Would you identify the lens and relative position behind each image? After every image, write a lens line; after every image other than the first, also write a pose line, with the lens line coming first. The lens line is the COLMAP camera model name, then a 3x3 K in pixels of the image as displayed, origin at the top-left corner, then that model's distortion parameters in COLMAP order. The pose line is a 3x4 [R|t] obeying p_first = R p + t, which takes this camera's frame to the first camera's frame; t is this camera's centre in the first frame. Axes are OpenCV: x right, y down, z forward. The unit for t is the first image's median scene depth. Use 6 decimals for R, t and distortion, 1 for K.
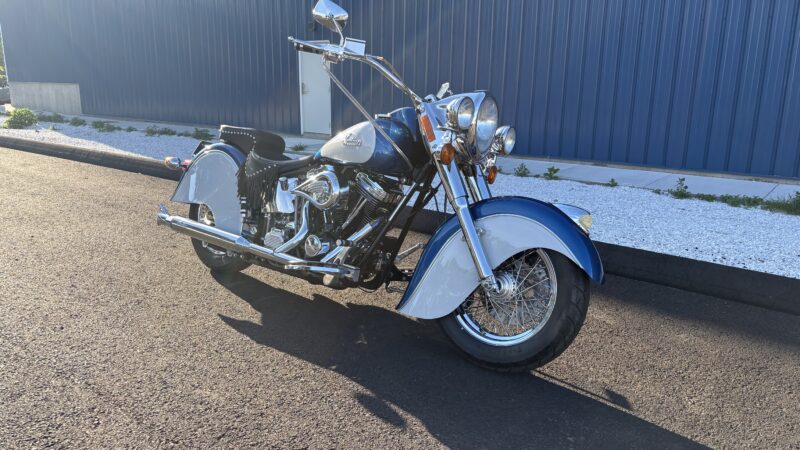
lens RADIAL K [[622.0, 0, 393.3], [0, 622.0, 232.5], [0, 0, 1]] dist [0.029067, -0.030000]
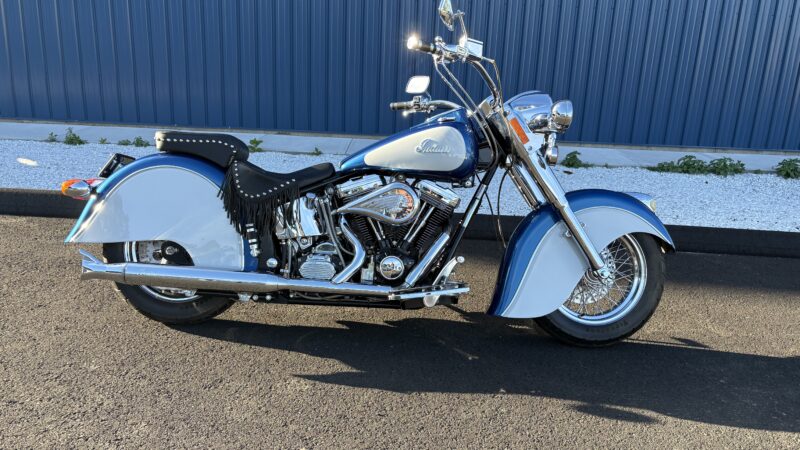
lens RADIAL K [[622.0, 0, 396.4], [0, 622.0, 217.2], [0, 0, 1]] dist [0.029067, -0.030000]
pose [[0.782293, -0.142007, 0.606508, -0.625227], [0.119212, 0.989801, 0.077987, -0.113554], [-0.611397, 0.011295, 0.791243, 0.285853]]
